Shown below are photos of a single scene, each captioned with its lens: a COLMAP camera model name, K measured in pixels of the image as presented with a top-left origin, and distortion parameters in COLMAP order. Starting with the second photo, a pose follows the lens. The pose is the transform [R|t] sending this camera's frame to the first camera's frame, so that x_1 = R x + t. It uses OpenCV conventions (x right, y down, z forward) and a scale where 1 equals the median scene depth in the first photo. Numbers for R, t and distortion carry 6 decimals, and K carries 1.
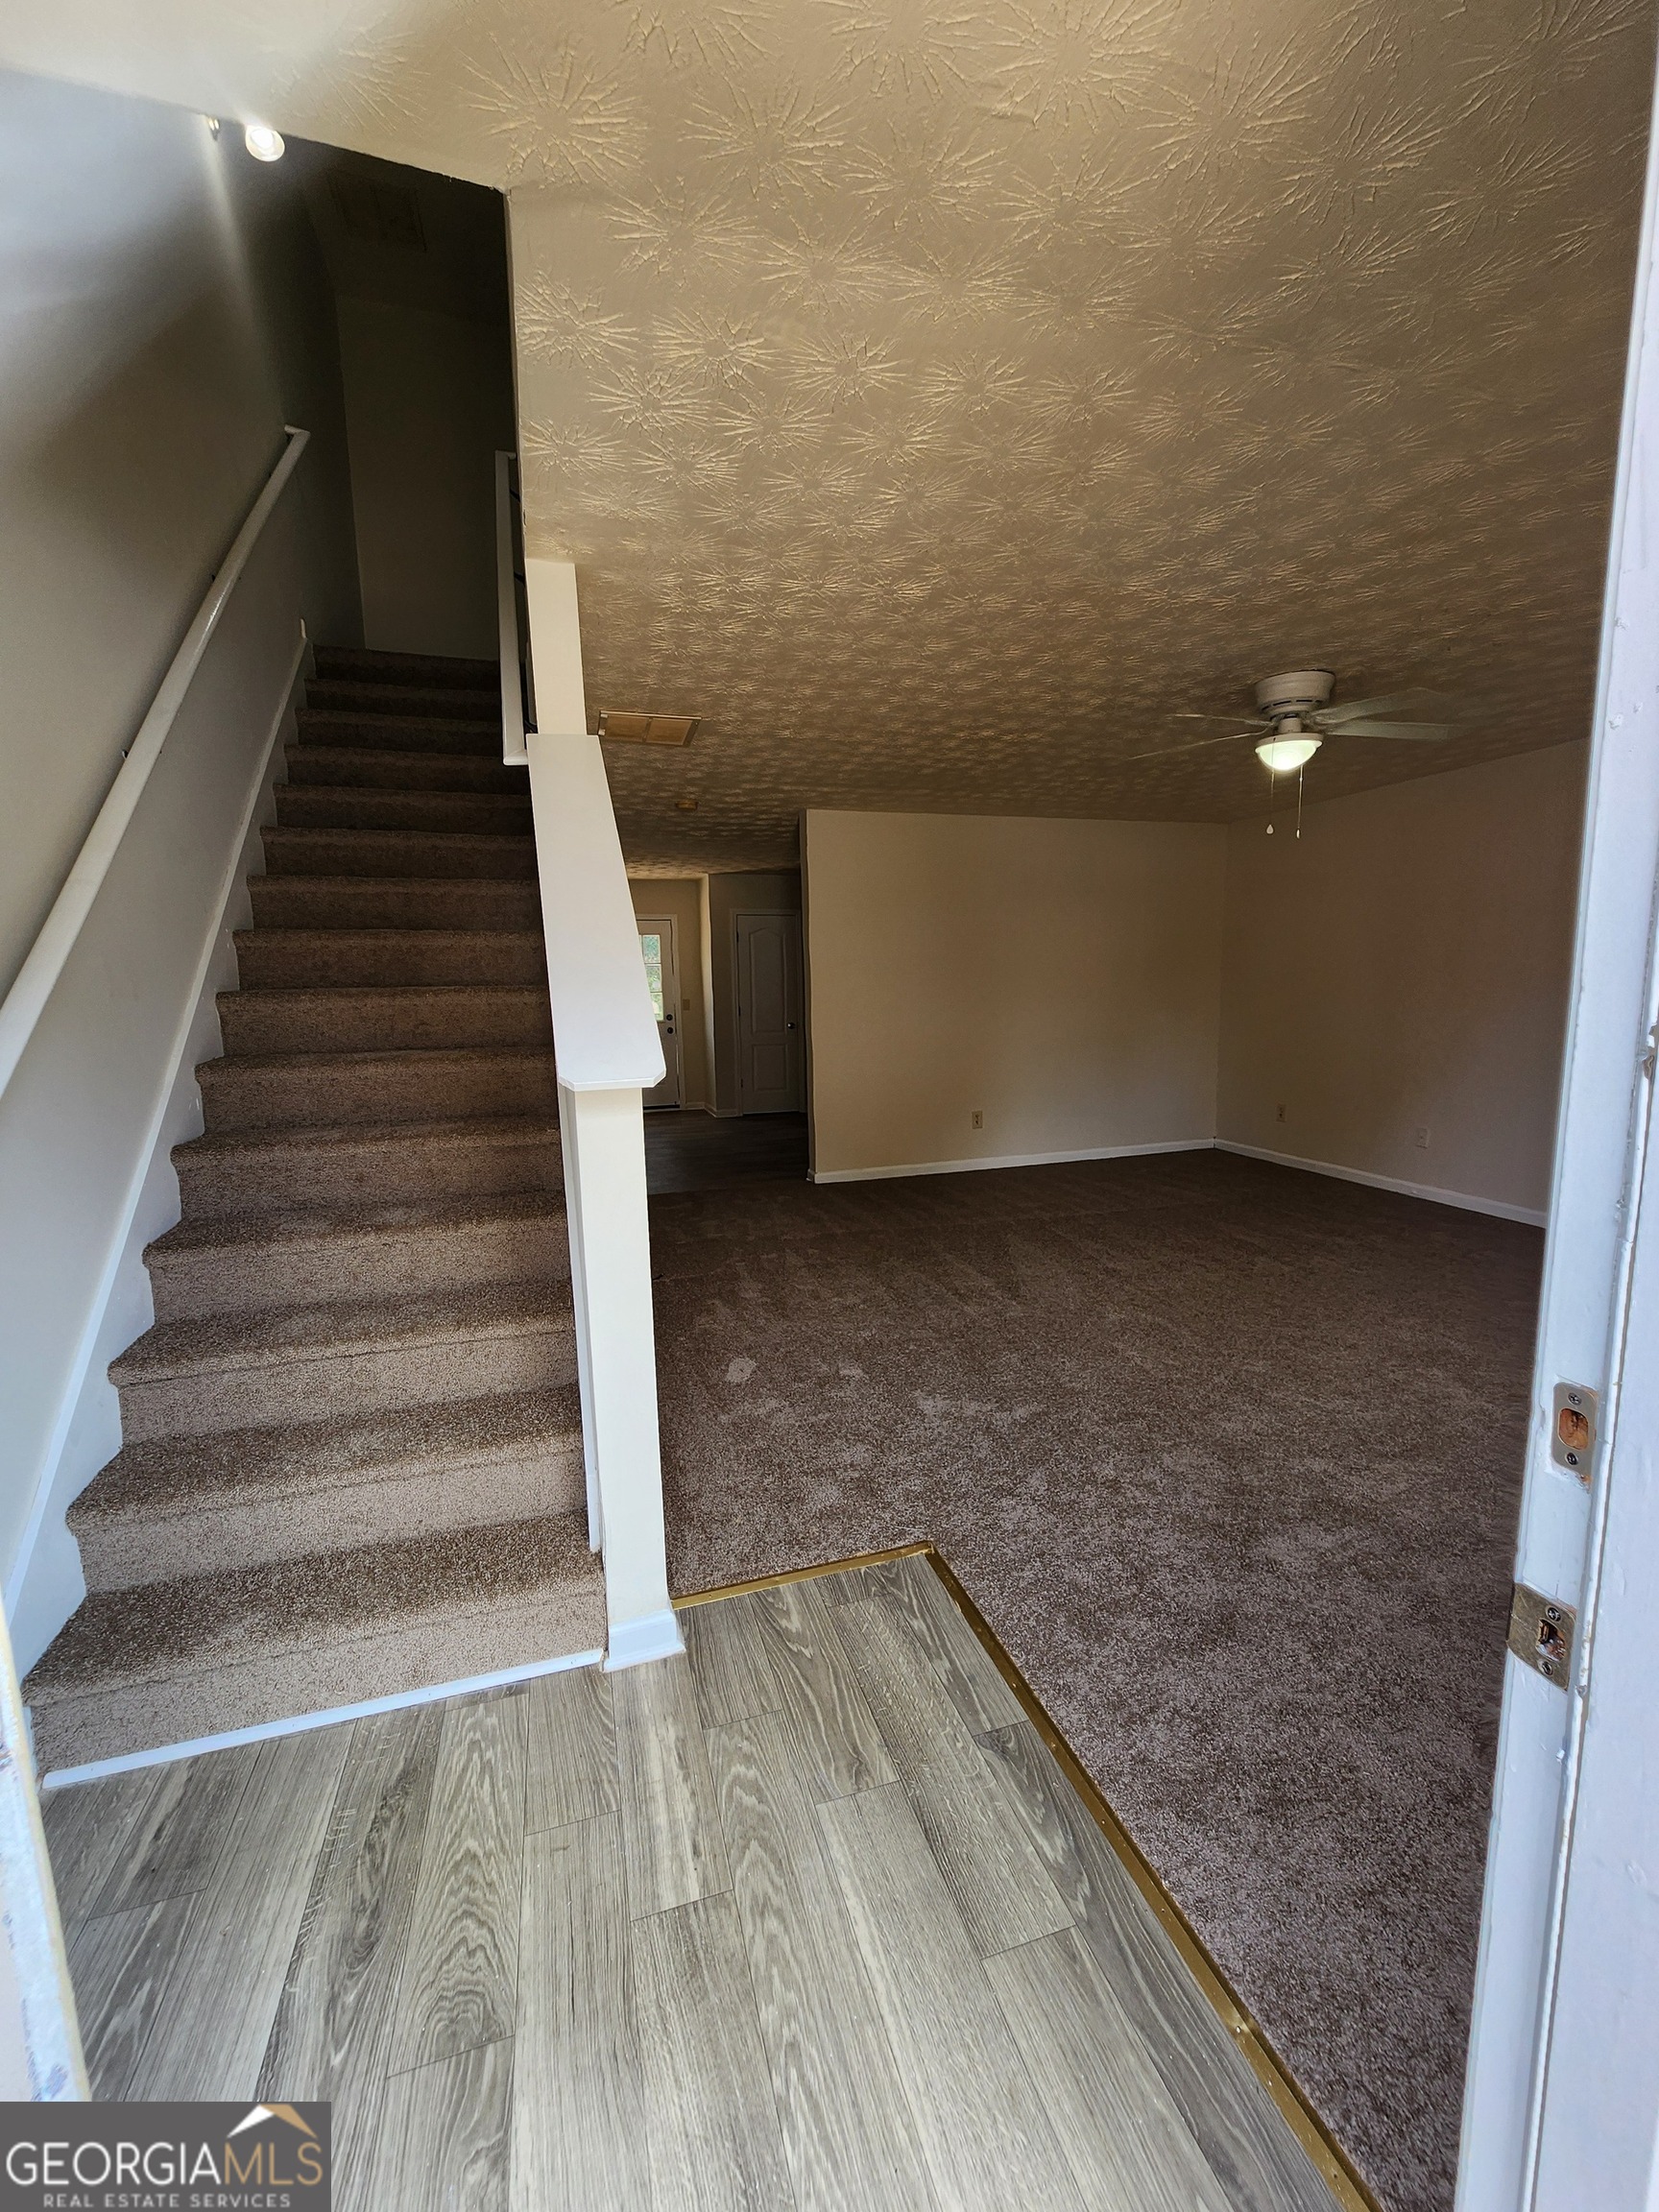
lens RADIAL K [[907.1, 0, 830.7], [0, 907.1, 1111.0], [0, 0, 1]] dist [0.007160, -0.000649]
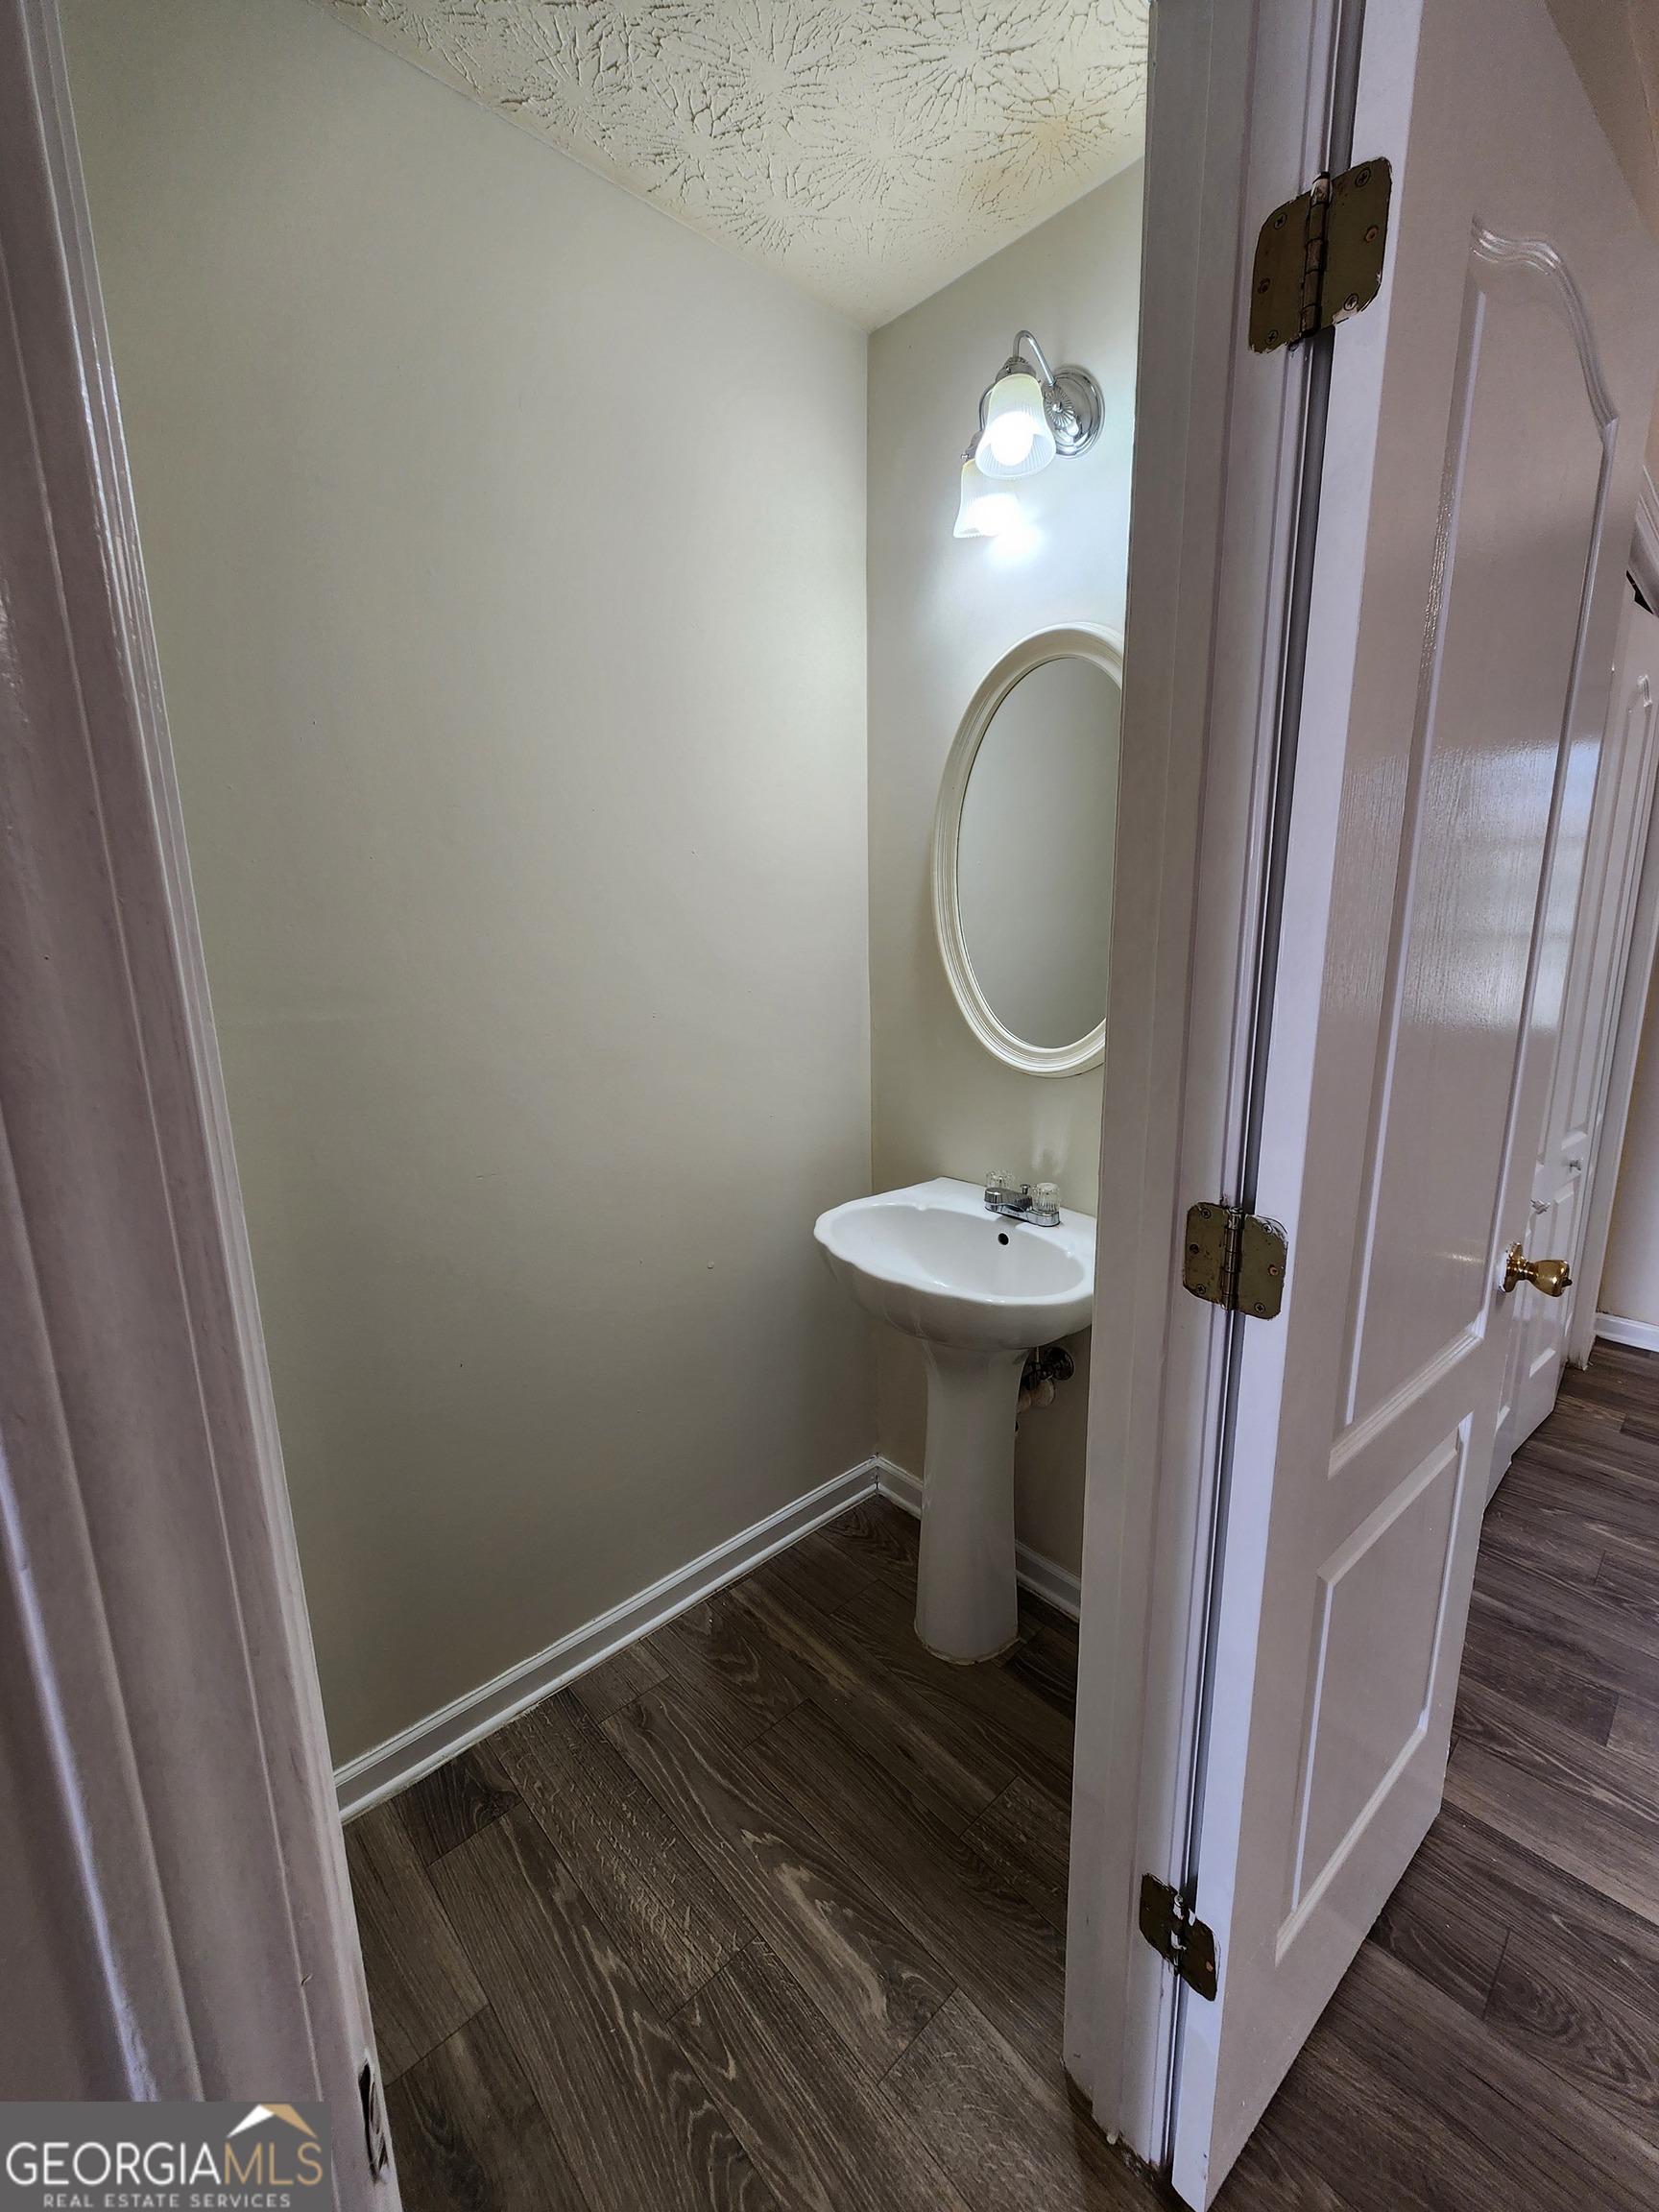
lens RADIAL K [[907.1, 0, 829.3], [0, 907.1, 1104.9], [0, 0, 1]] dist [0.007160, -0.000649]
pose [[-0.896552, 0.121487, -0.425953, 0.110468], [-0.031069, 0.942035, 0.334074, -0.154966], [0.441848, 0.312748, -0.840808, 1.002254]]
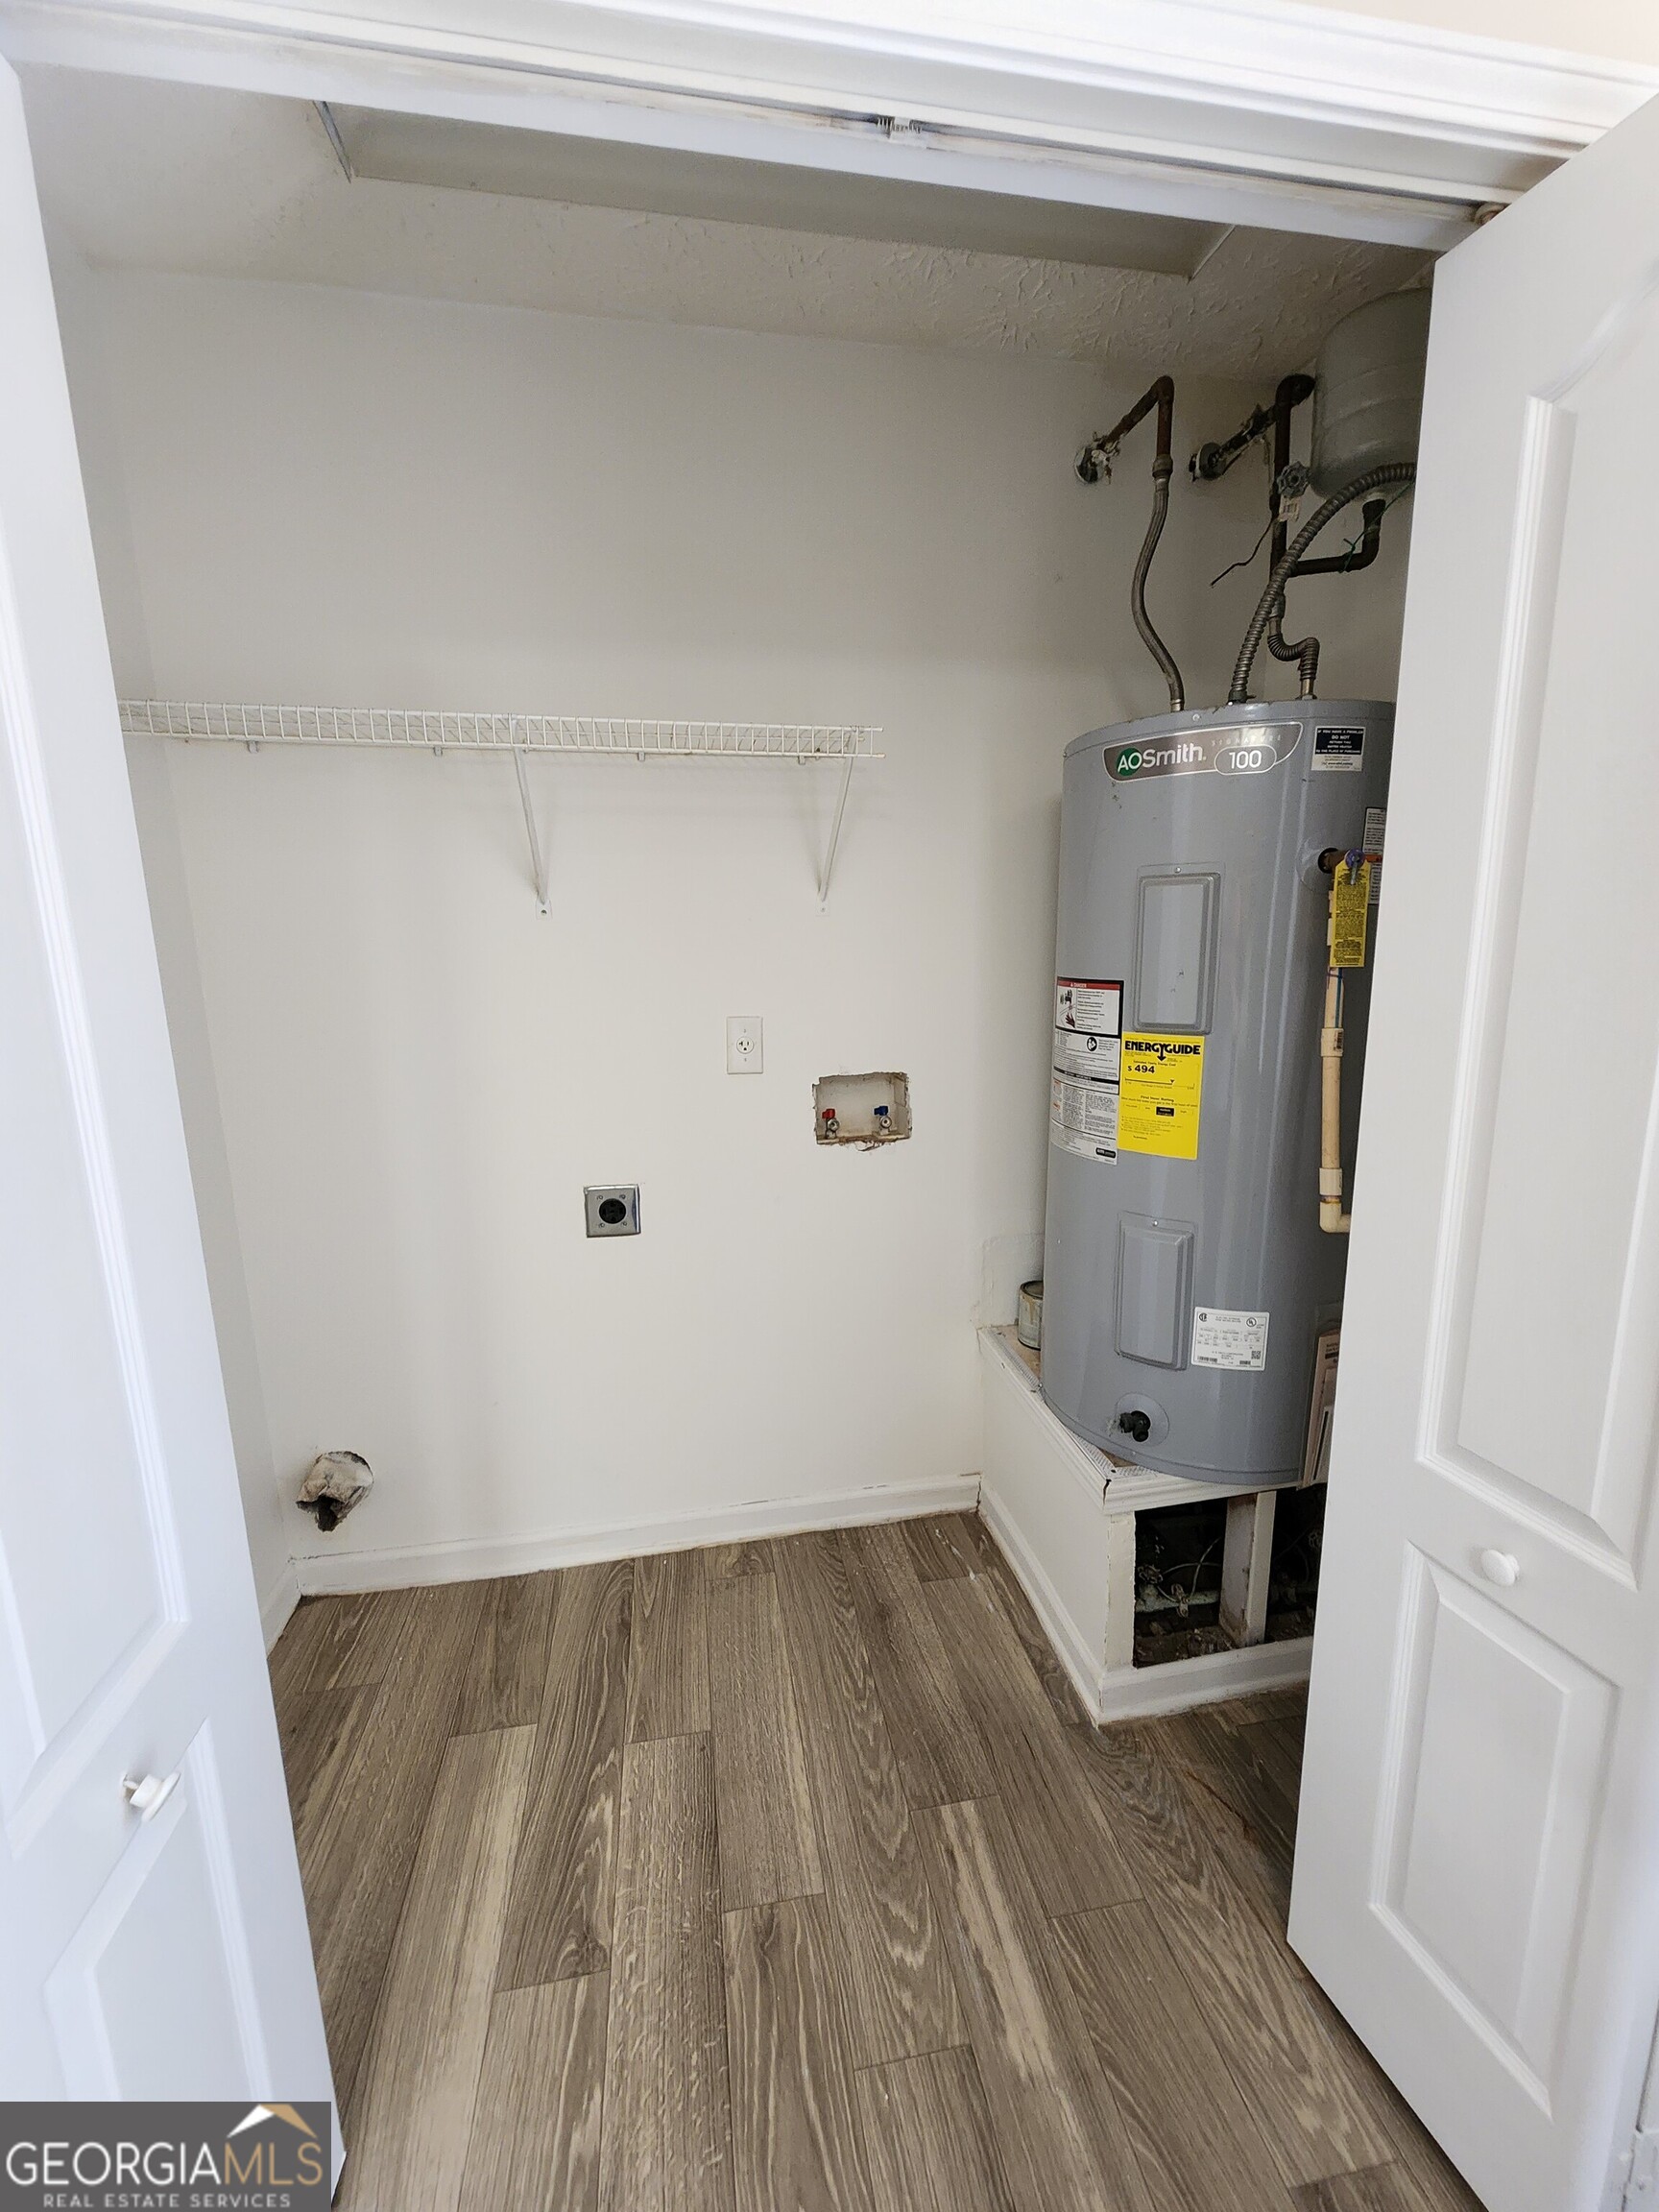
lens RADIAL K [[907.1, 0, 833.0], [0, 907.1, 1099.7], [0, 0, 1]] dist [0.007160, -0.000649]
pose [[-0.992389, 0.014734, 0.122256, -0.081043], [0.054259, 0.943563, 0.326717, -0.145872], [-0.110543, 0.330864, -0.937182, 0.875447]]
